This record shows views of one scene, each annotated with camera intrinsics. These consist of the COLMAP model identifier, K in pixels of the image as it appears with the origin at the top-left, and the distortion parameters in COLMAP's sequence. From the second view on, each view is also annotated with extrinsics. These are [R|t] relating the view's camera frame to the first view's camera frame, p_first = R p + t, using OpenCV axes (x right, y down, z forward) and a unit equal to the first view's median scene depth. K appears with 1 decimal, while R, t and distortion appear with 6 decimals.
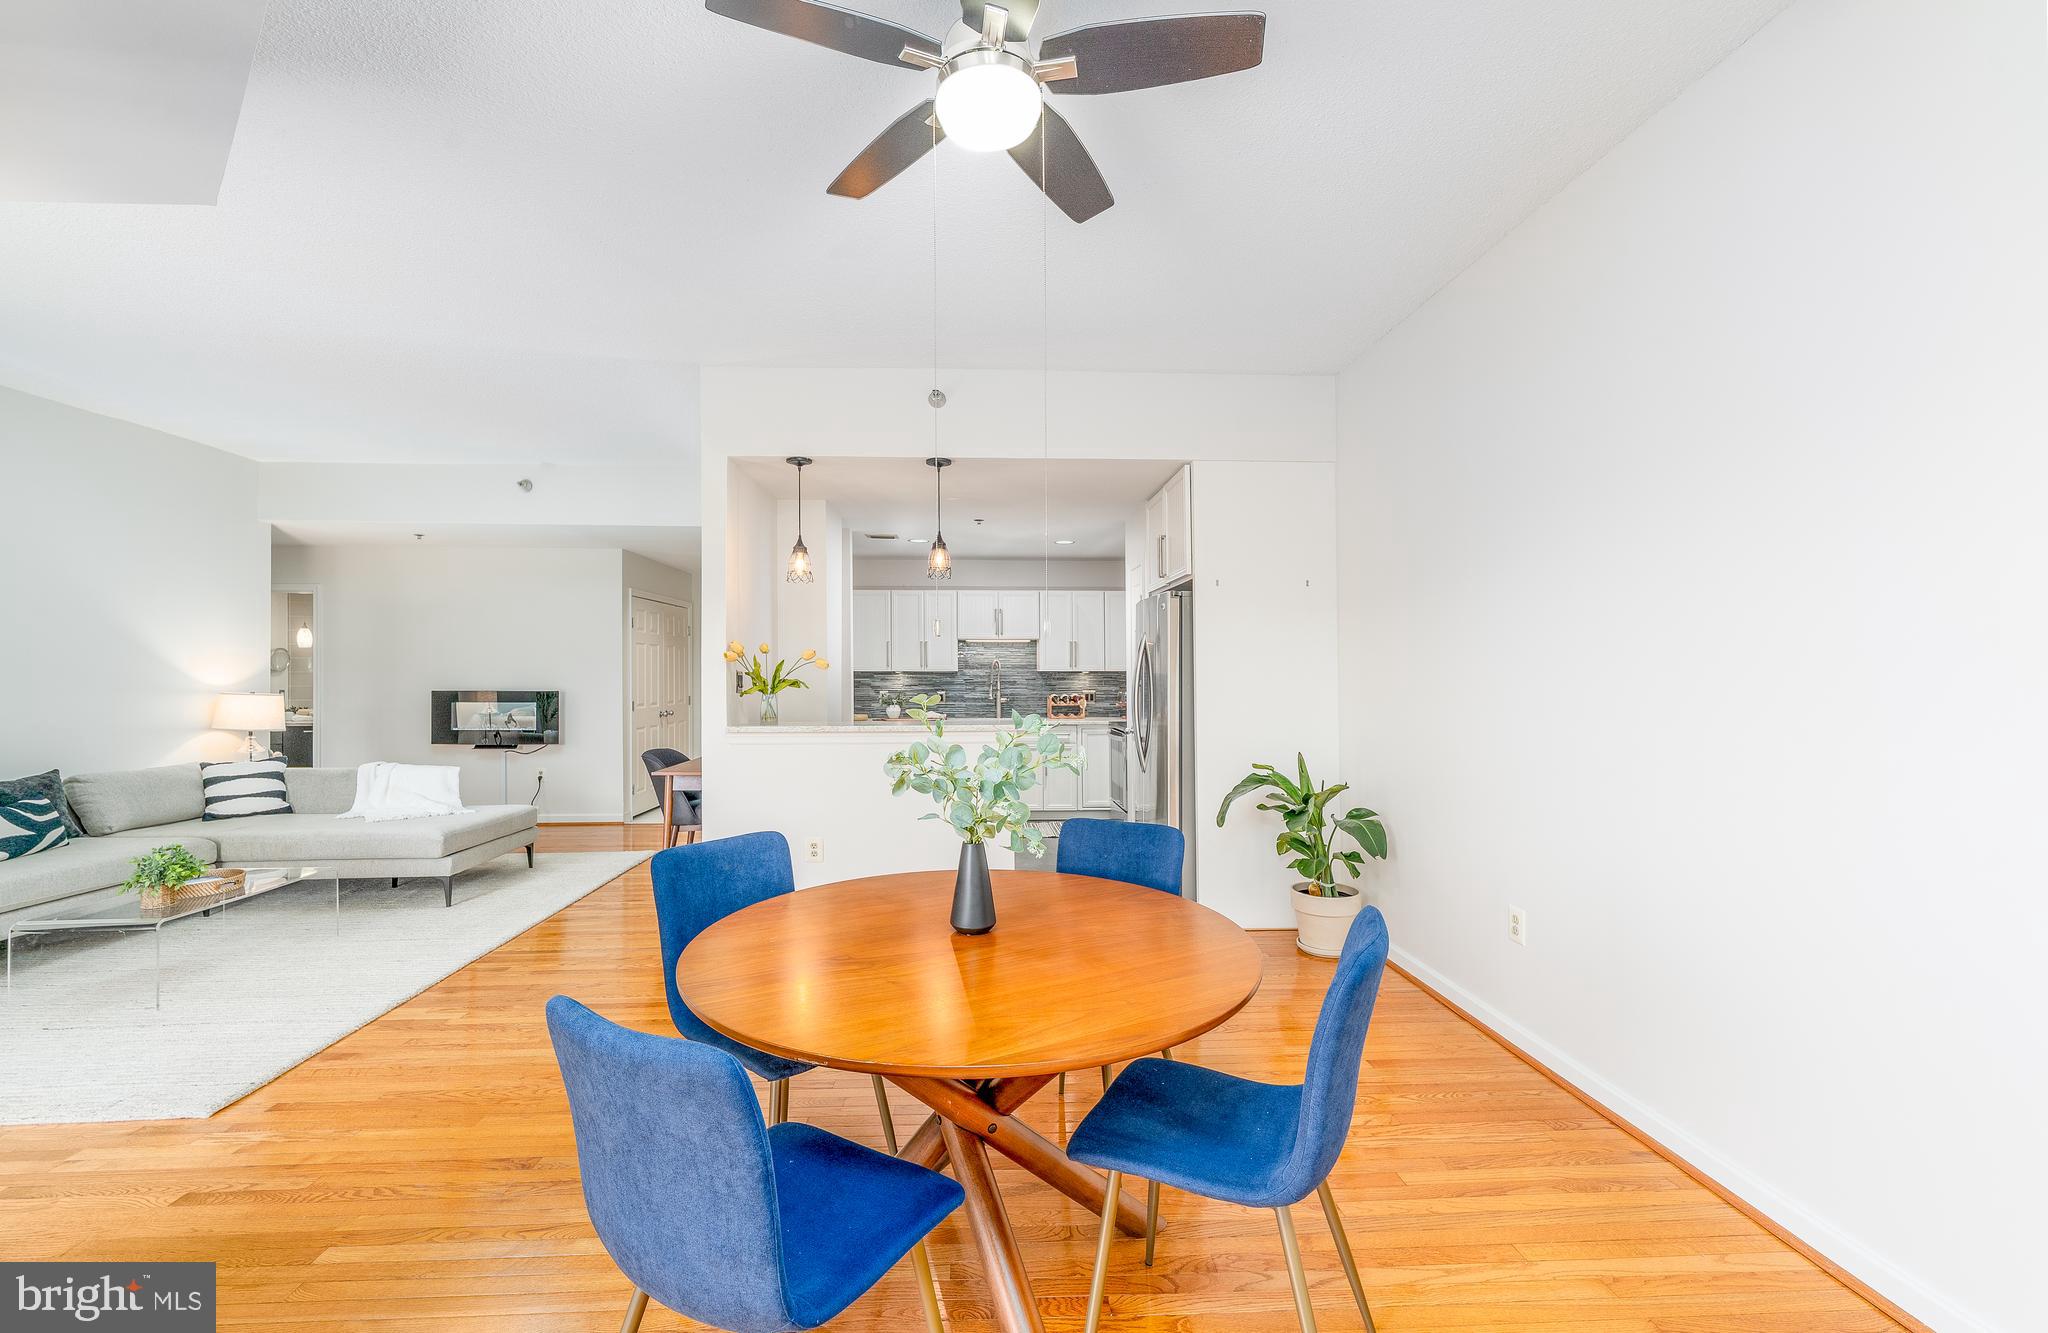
lens RADIAL K [[803.1, 0, 1024.0], [0, 803.1, 666.5], [0, 0, 1]] dist [0.000133, -0.000026]
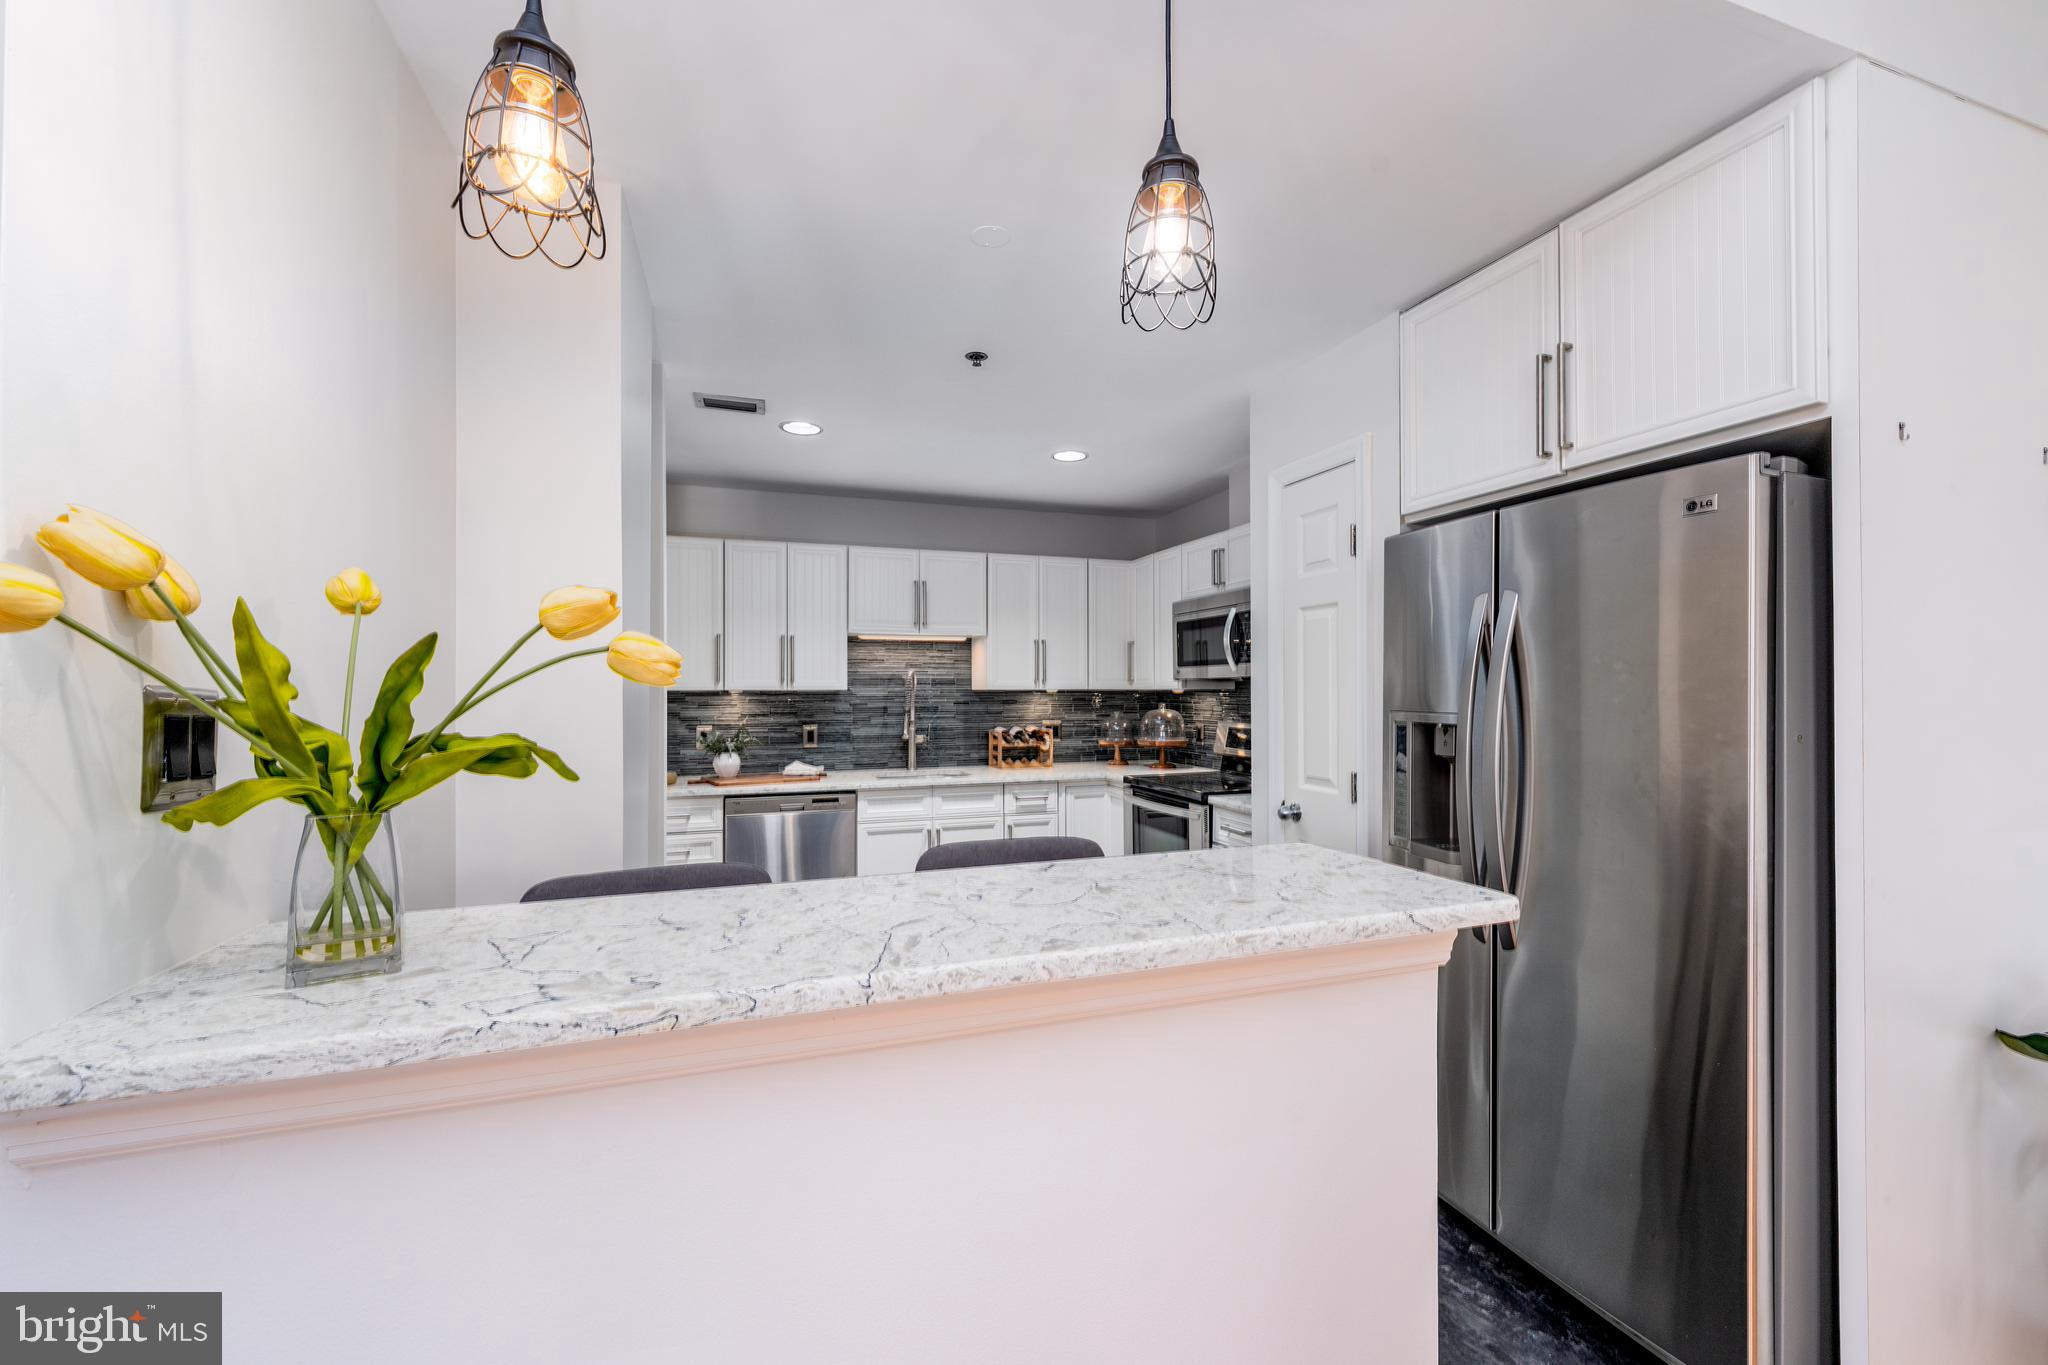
lens RADIAL K [[823.4, 0, 1024.0], [0, 823.4, 682.5], [0, 0, 1]] dist [-0.000070, 0.000006]
pose [[0.965470, 0.000450, 0.260515, -0.109994], [0.000159, 0.999997, -0.002319, 0.001827], [-0.260516, 0.002281, 0.965467, 0.395103]]
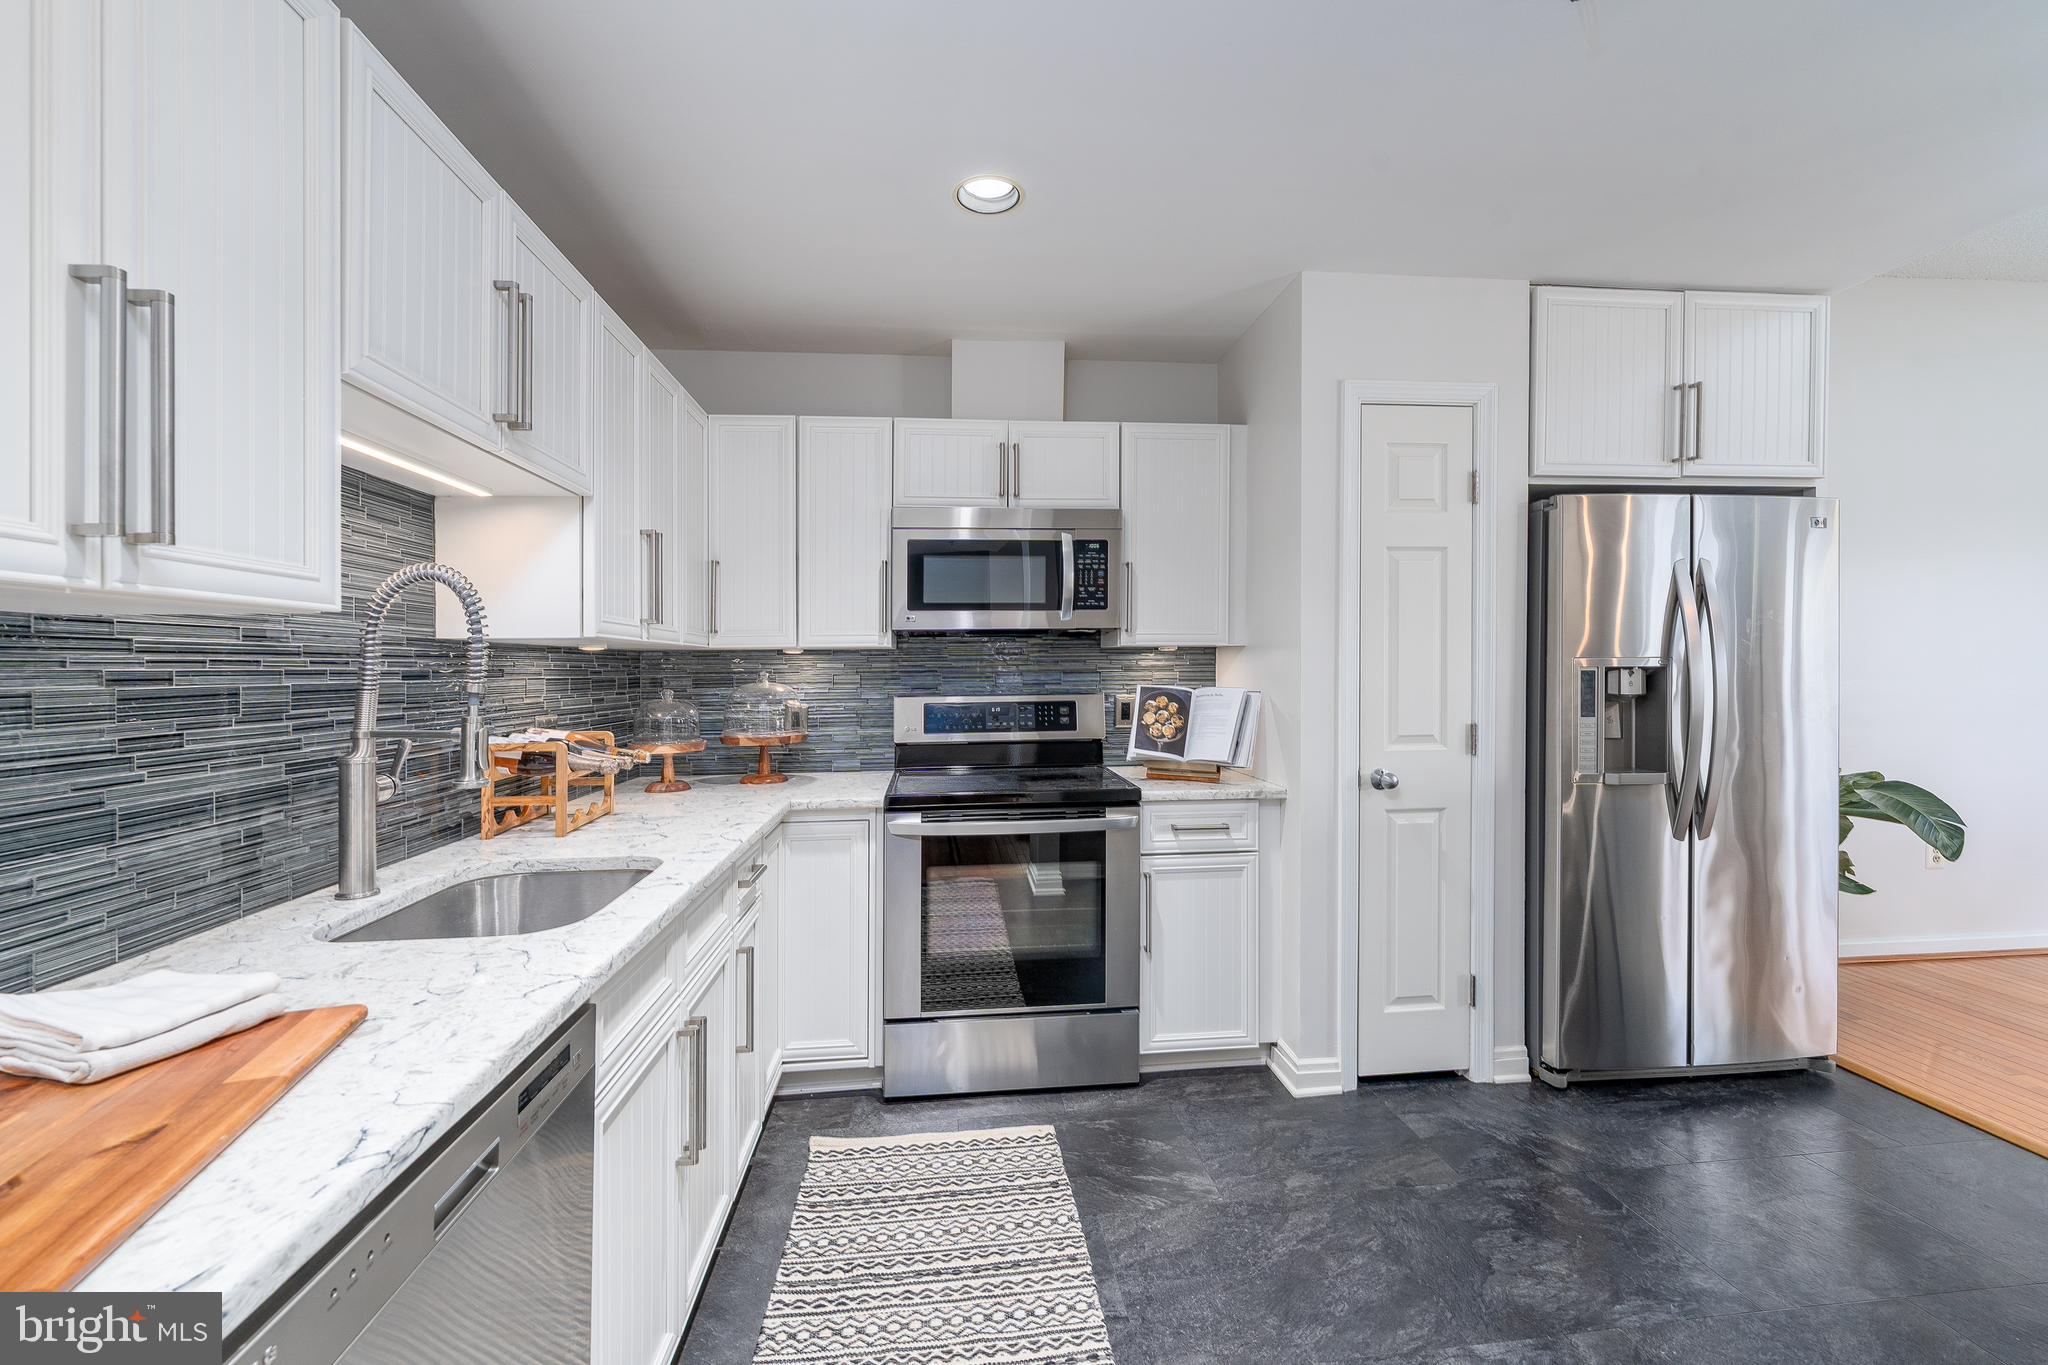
lens RADIAL K [[823.4, 0, 1024.0], [0, 823.4, 682.5], [0, 0, 1]] dist [-0.000070, 0.000006]
pose [[-0.034984, -0.015868, 0.999262, -0.214142], [0.002980, 0.999868, 0.015982, 0.015332], [-0.999383, 0.003537, -0.034932, 0.867847]]
